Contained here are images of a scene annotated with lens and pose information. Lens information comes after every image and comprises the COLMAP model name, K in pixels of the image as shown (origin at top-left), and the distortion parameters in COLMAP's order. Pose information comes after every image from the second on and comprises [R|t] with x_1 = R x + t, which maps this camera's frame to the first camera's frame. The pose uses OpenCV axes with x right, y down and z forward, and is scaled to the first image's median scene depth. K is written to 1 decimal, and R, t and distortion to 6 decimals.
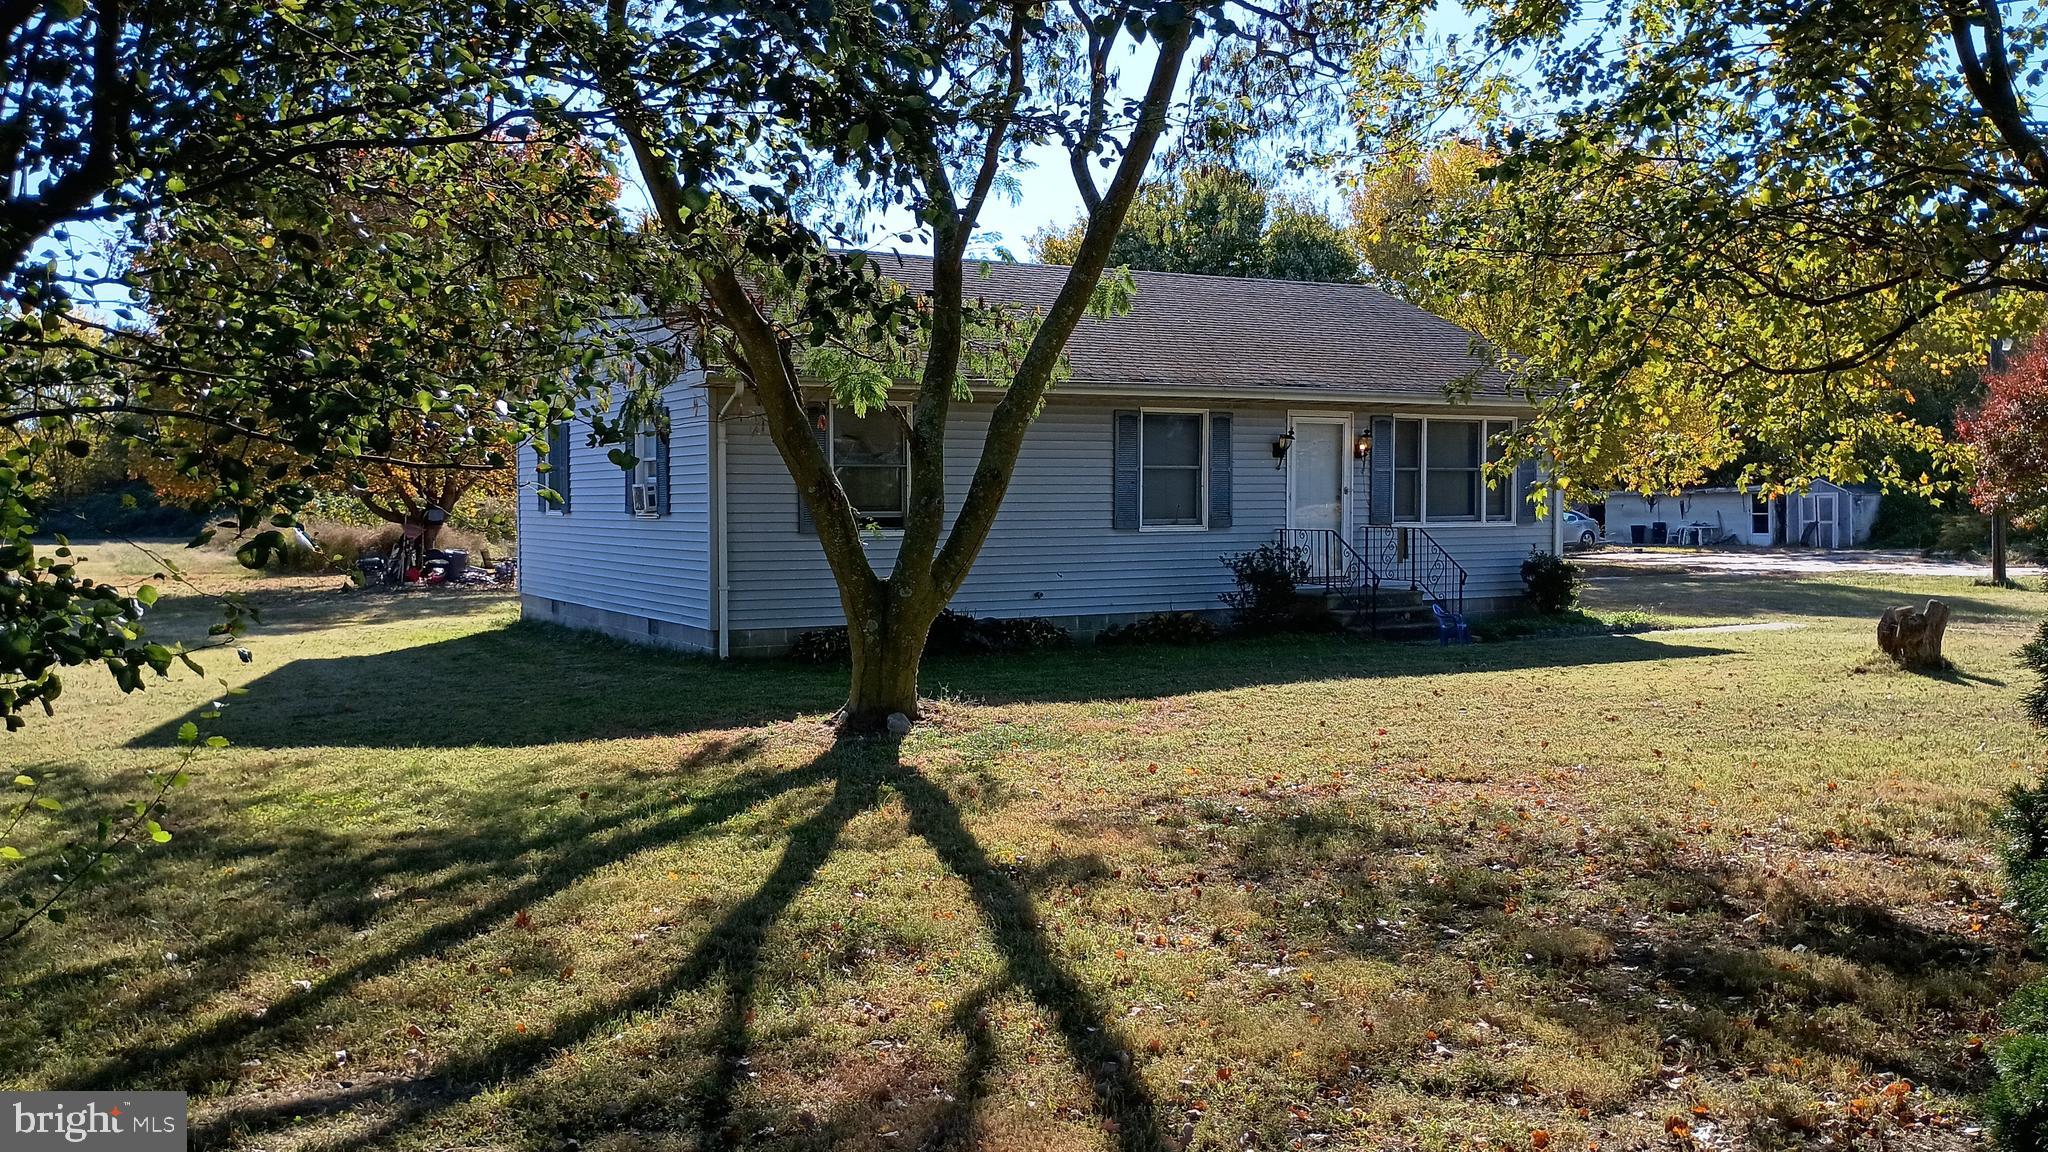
lens RADIAL K [[1803.7, 0, 1024.0], [0, 1803.7, 576.0], [0, 0, 1]] dist [0.032411, -0.005594]
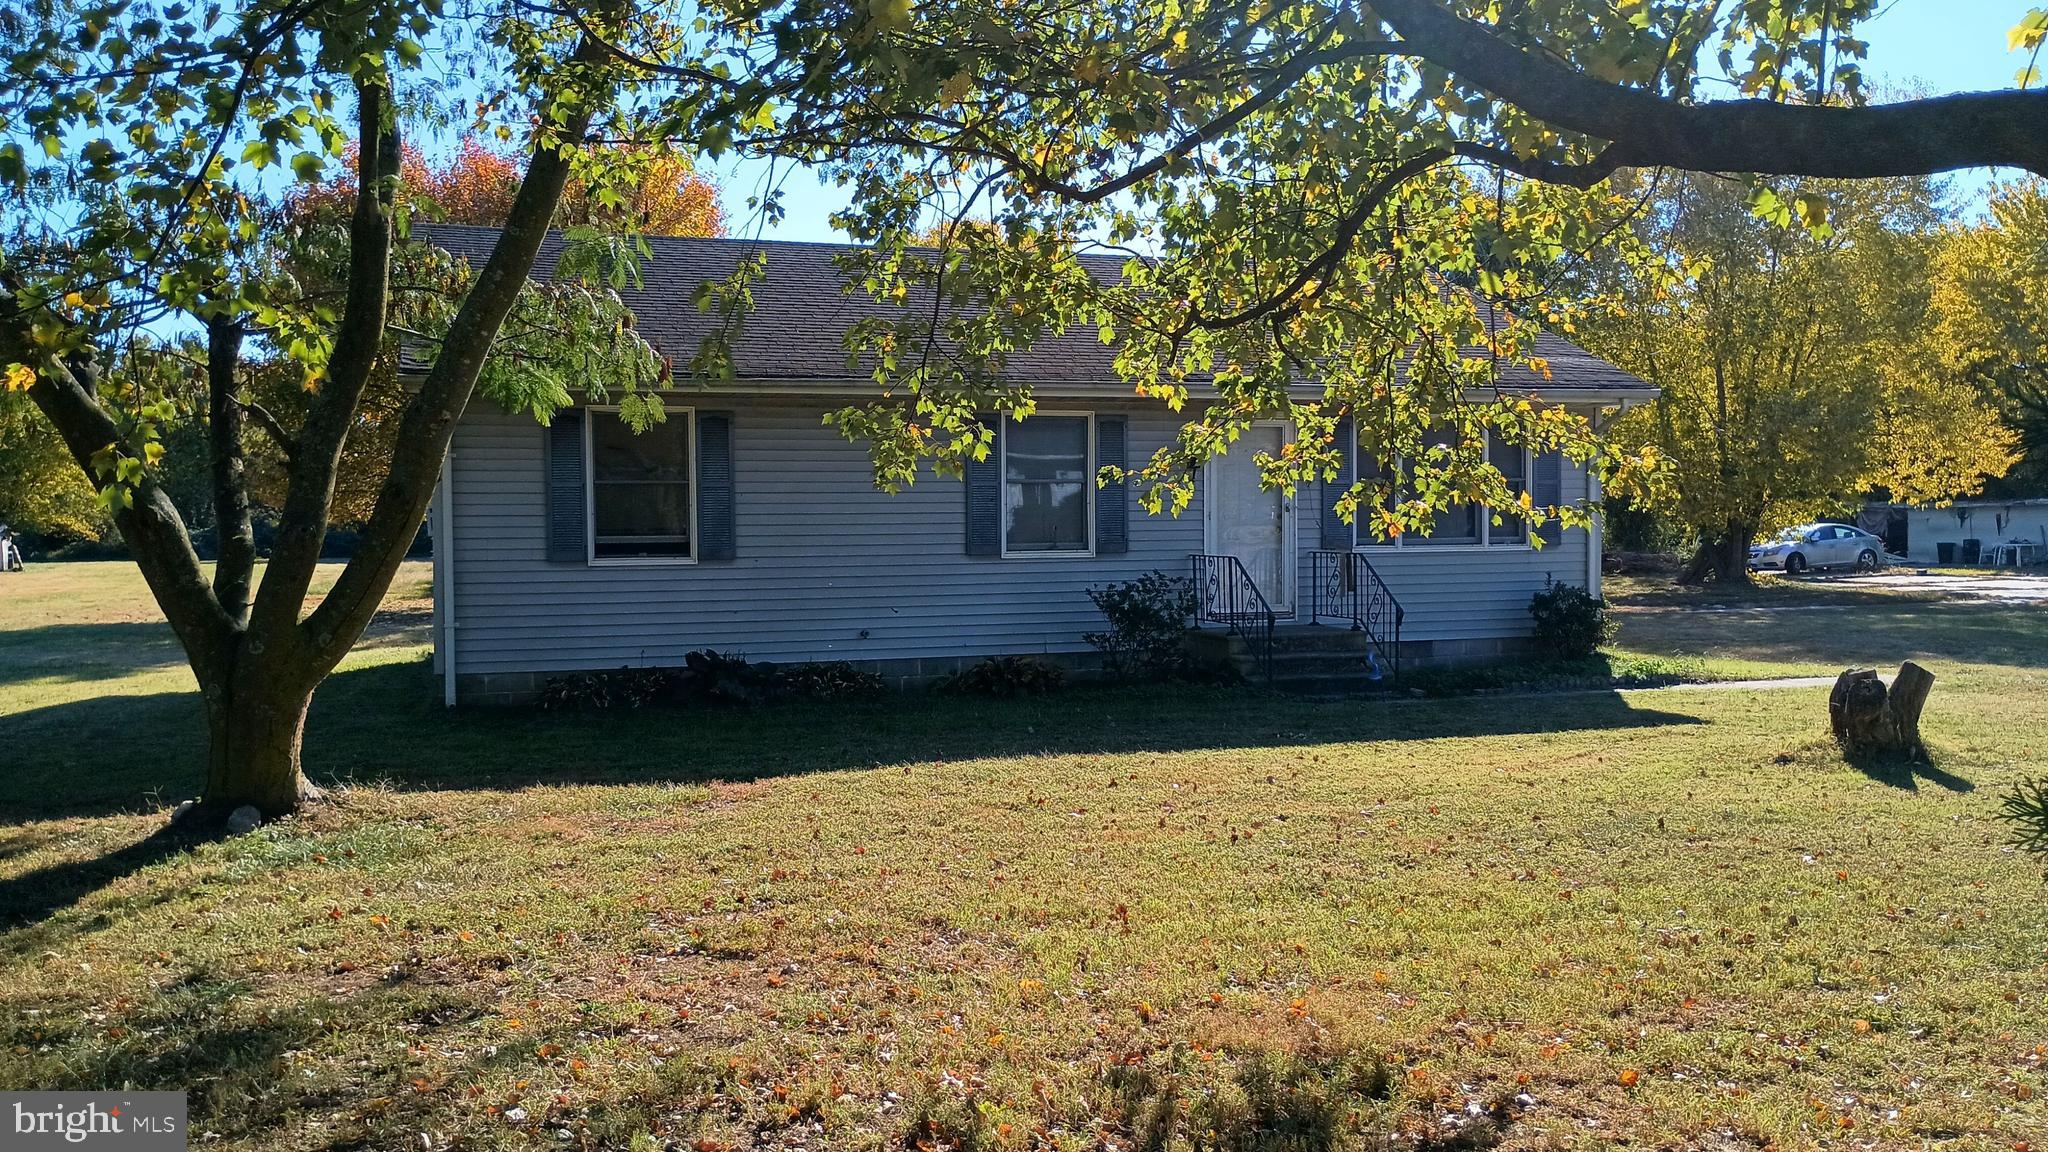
lens RADIAL K [[1803.7, 0, 1024.0], [0, 1803.7, 576.0], [0, 0, 1]] dist [0.032411, -0.005594]
pose [[0.979054, 0.002378, -0.203588, 0.242846], [-0.004087, 0.999960, -0.007972, -0.009786], [0.203561, 0.008637, 0.979024, 0.183543]]
